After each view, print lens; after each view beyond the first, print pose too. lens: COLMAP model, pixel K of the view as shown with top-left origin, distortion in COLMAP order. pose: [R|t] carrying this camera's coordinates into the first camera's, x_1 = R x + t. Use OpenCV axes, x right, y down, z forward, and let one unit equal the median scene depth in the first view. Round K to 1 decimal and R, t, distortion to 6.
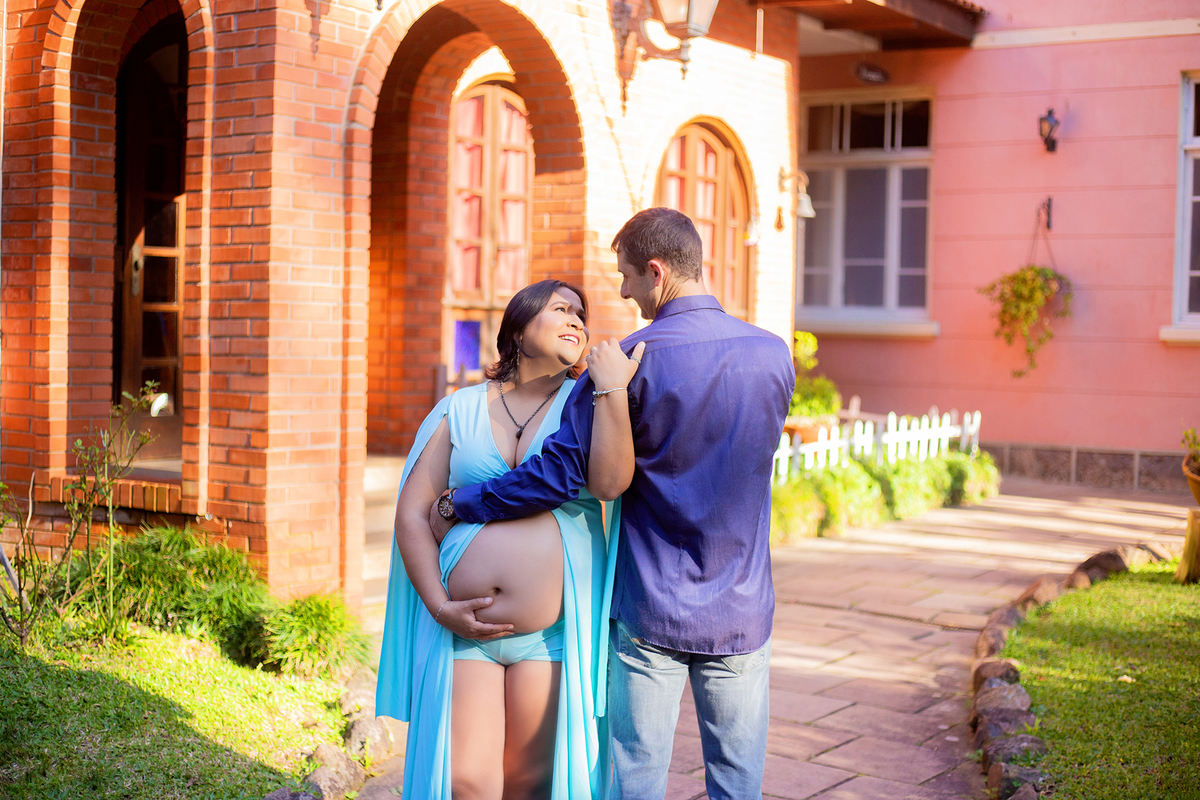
lens RADIAL K [[1732.4, 0, 600.0], [0, 1732.4, 400.0], [0, 0, 1]] dist [-0.098737, -0.047987]
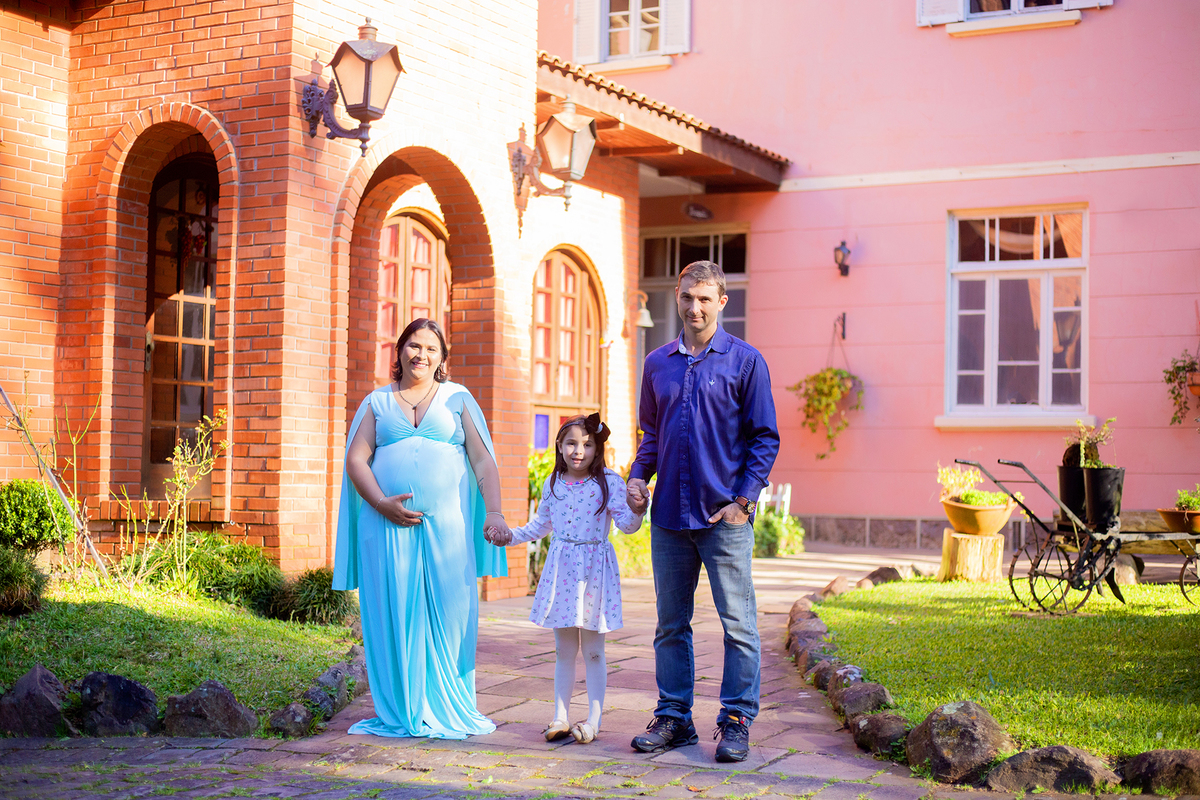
lens RADIAL K [[1732.4, 0, 600.0], [0, 1732.4, 400.0], [0, 0, 1]] dist [-0.098737, -0.047987]
pose [[0.994324, -0.002081, 0.106375, -0.069032], [0.010945, 0.996505, -0.082817, 0.072267], [-0.105831, 0.083511, 0.990871, -0.321751]]
